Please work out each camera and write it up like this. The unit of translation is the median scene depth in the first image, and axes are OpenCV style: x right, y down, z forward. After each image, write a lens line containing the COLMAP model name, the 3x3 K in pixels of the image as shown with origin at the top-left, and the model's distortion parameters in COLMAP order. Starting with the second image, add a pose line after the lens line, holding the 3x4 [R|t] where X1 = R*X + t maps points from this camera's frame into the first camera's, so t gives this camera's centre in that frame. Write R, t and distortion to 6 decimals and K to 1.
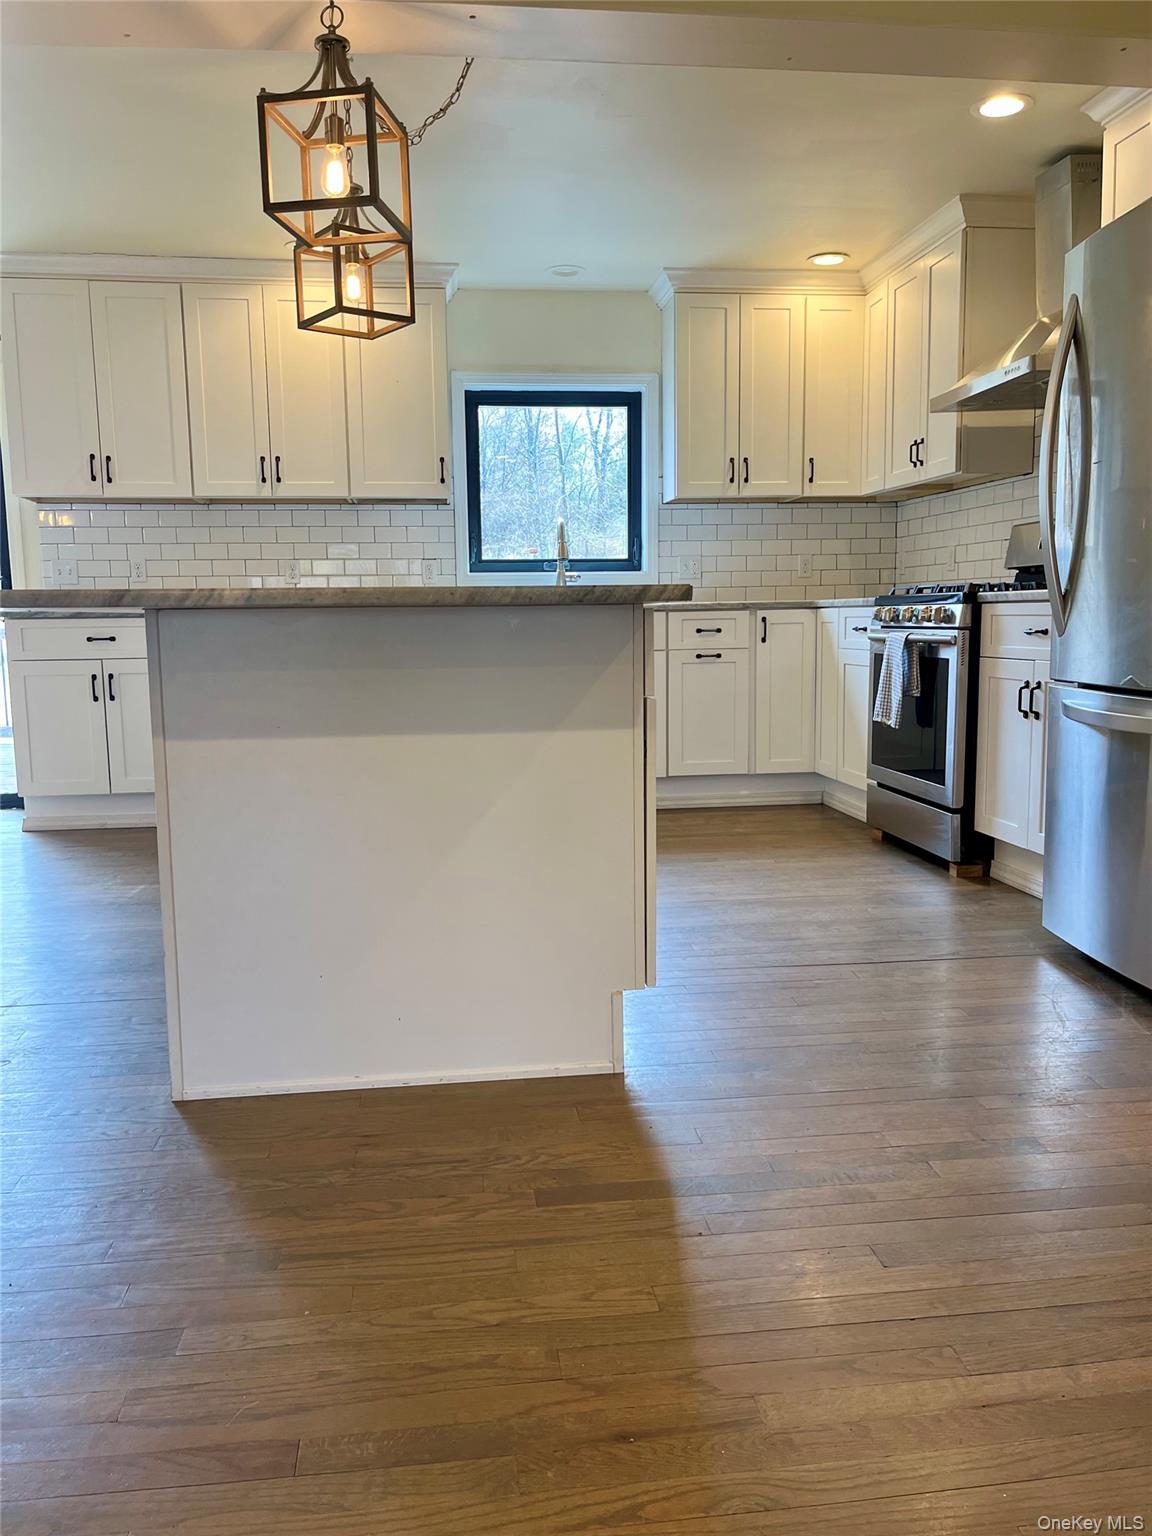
lens RADIAL K [[1327.7, 0, 568.9], [0, 1327.7, 772.9], [0, 0, 1]] dist [0.068928, 0.003115]
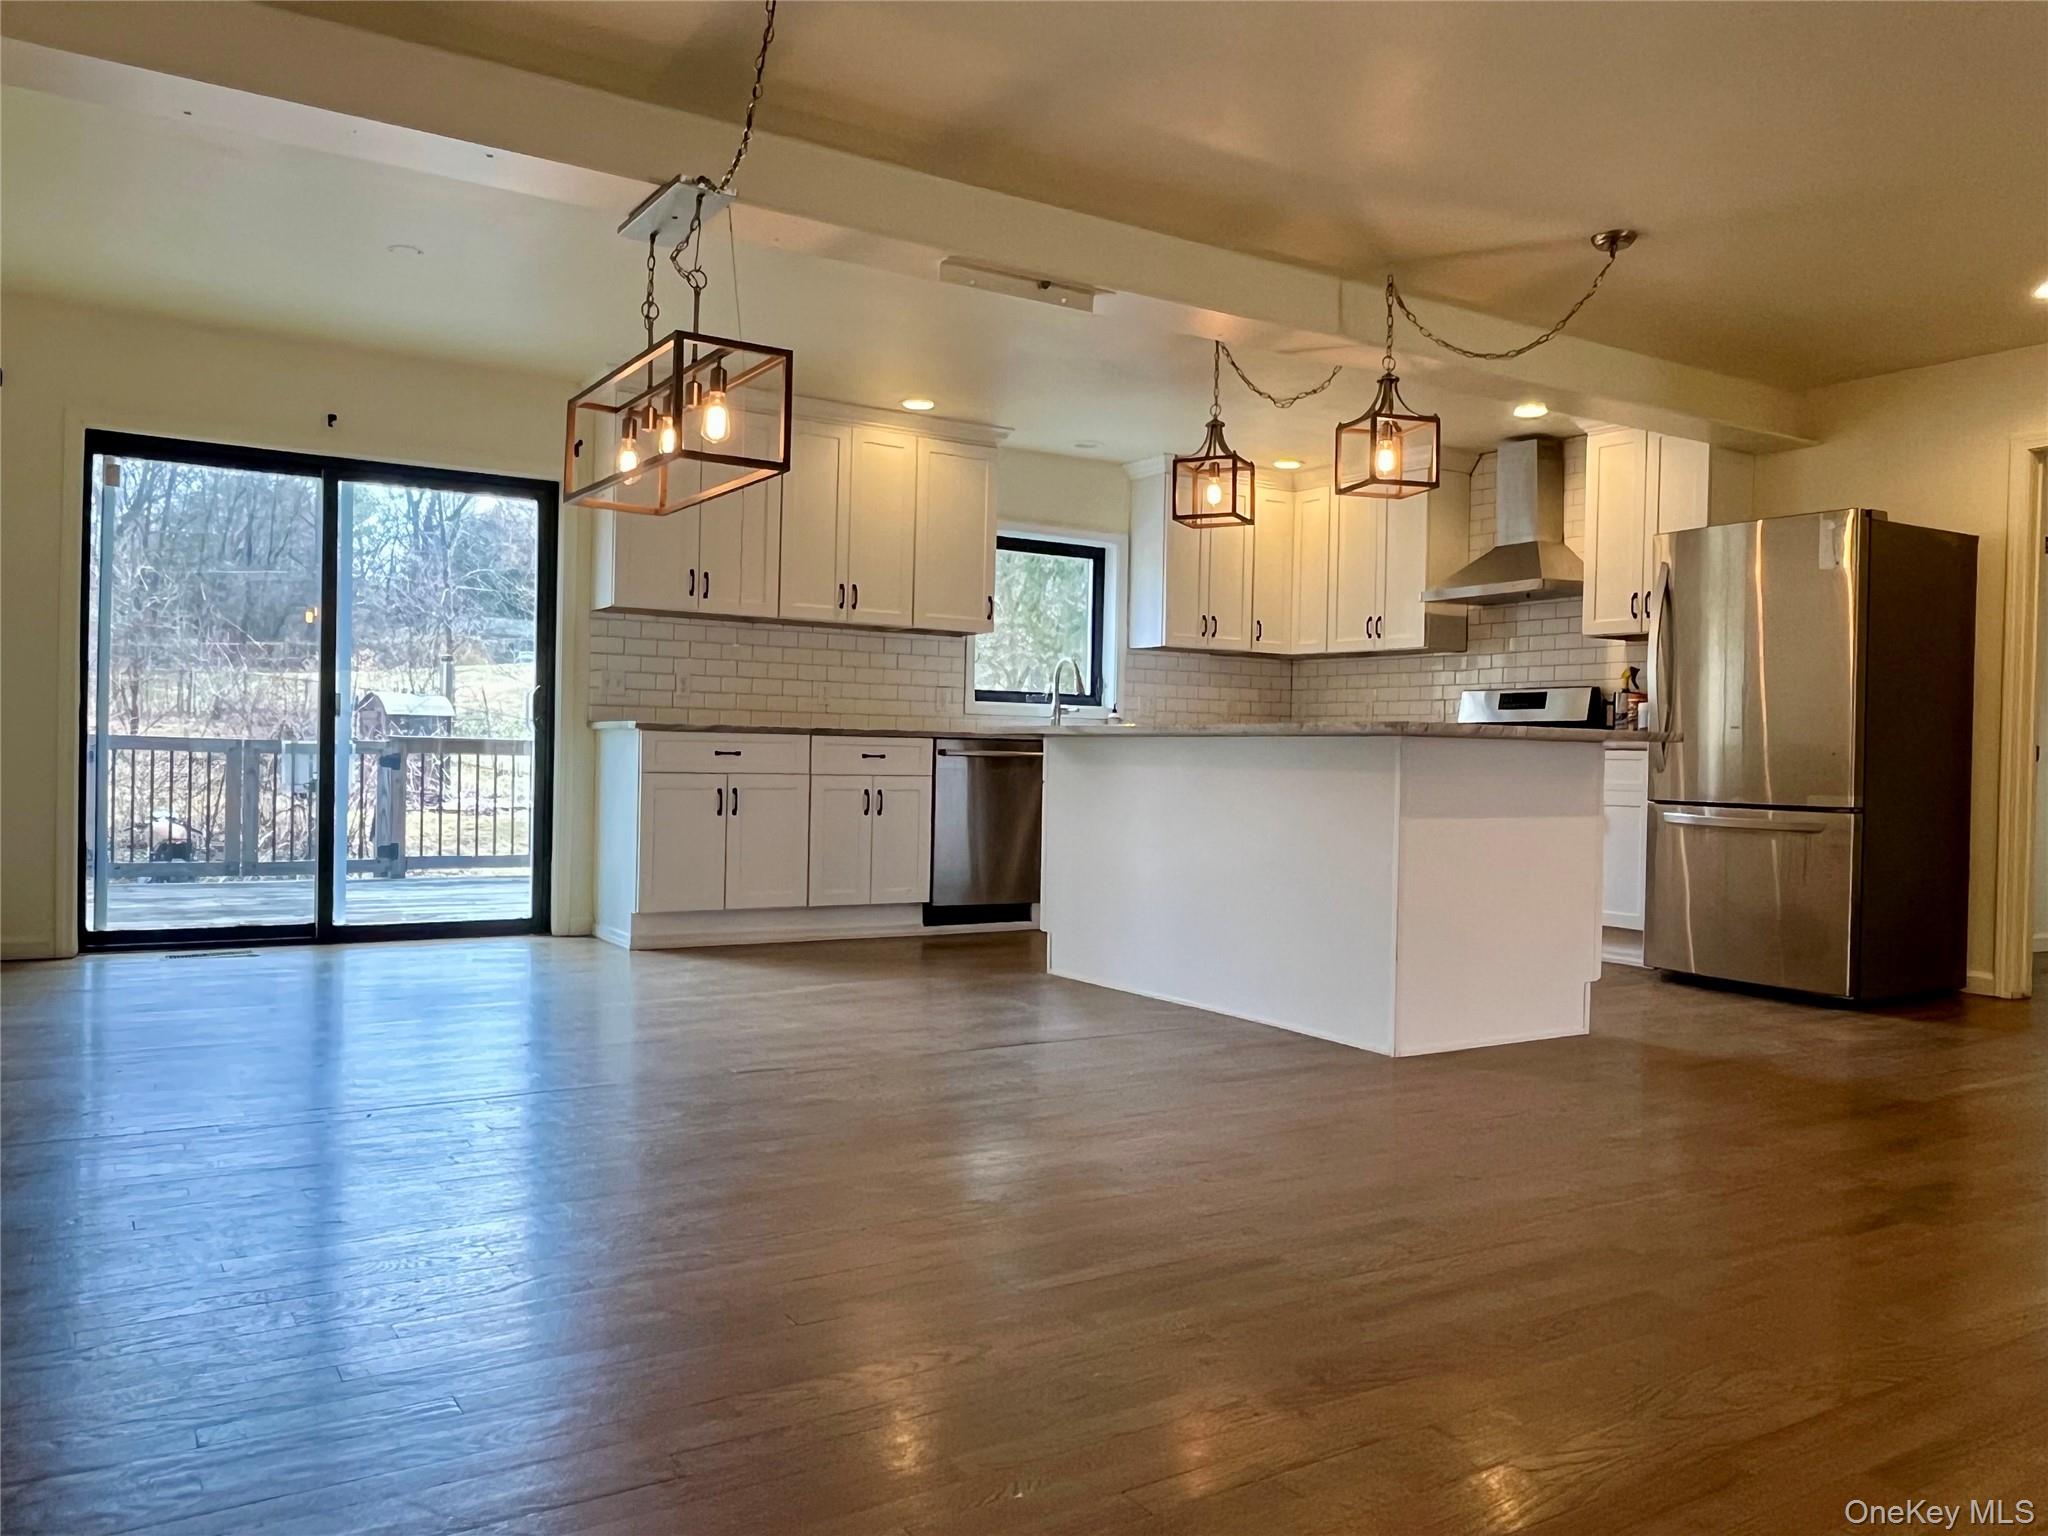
lens RADIAL K [[1468.8, 0, 1021.4], [0, 1468.8, 765.6], [0, 0, 1]] dist [0.038032, 0.000790]
pose [[0.910993, 0.032486, 0.411141, -0.547556], [0.009084, 0.995070, -0.098753, 0.016858], [-0.412322, 0.093698, 0.906207, -0.072173]]
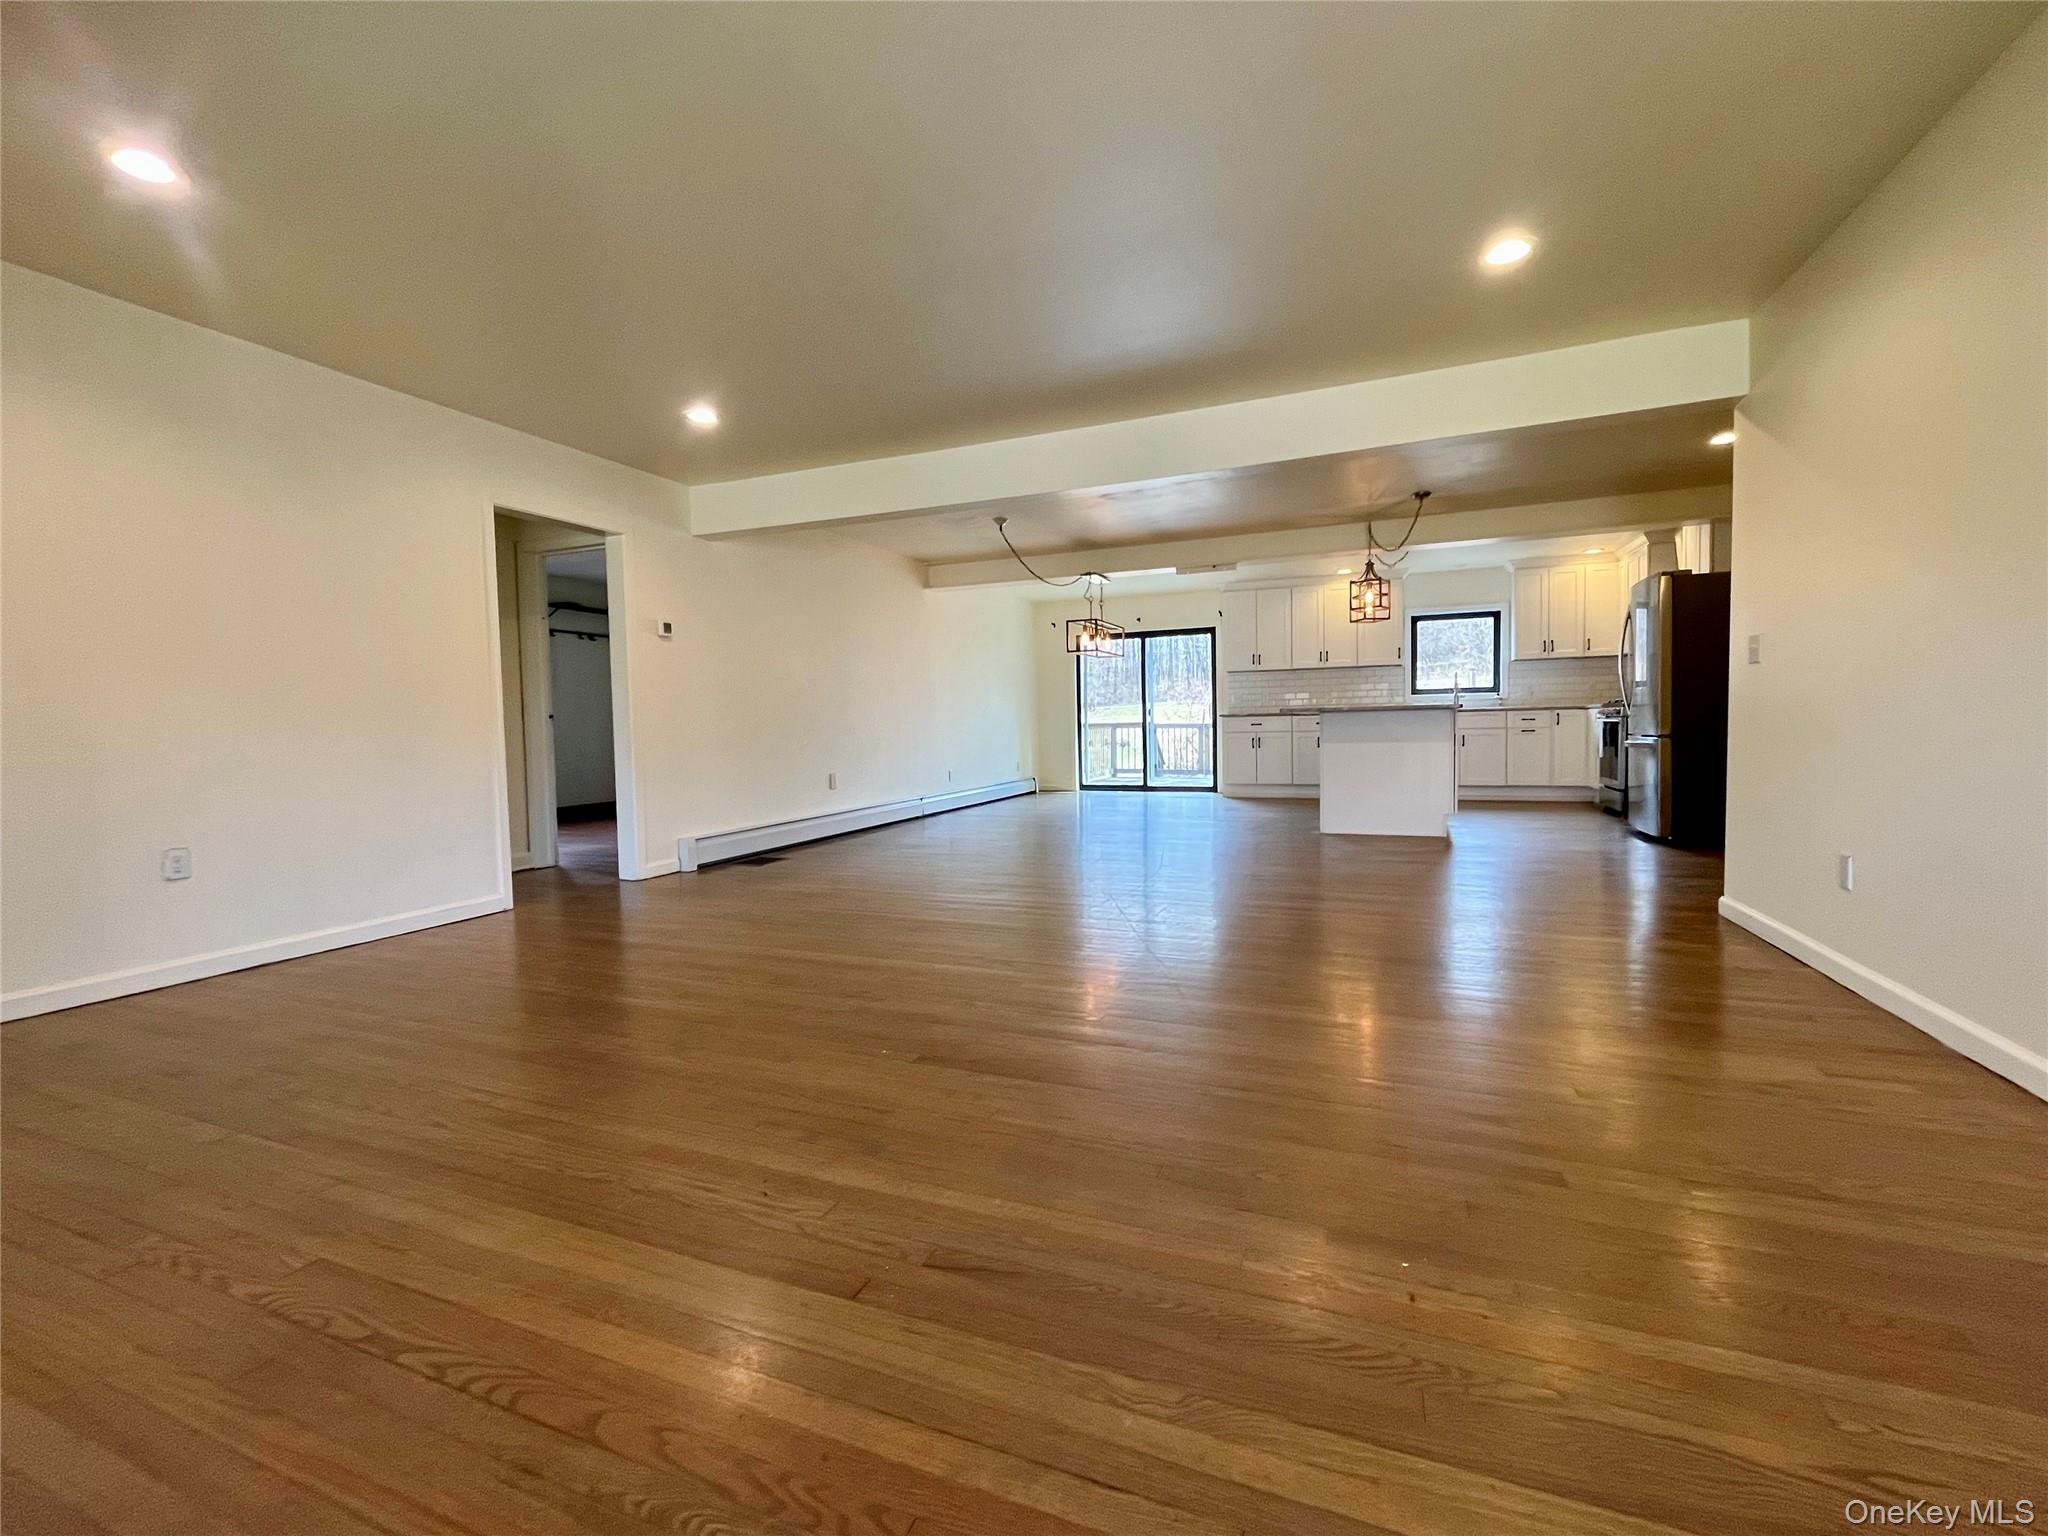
lens RADIAL K [[859.9, 0, 1026.2], [0, 859.9, 763.0], [0, 0, 1]] dist [-0.002939, -0.000141]
pose [[0.875647, 0.016464, -0.482670, 0.062441], [-0.048141, 0.997417, -0.053312, 0.078356], [0.480546, 0.069919, 0.874178, -0.617370]]
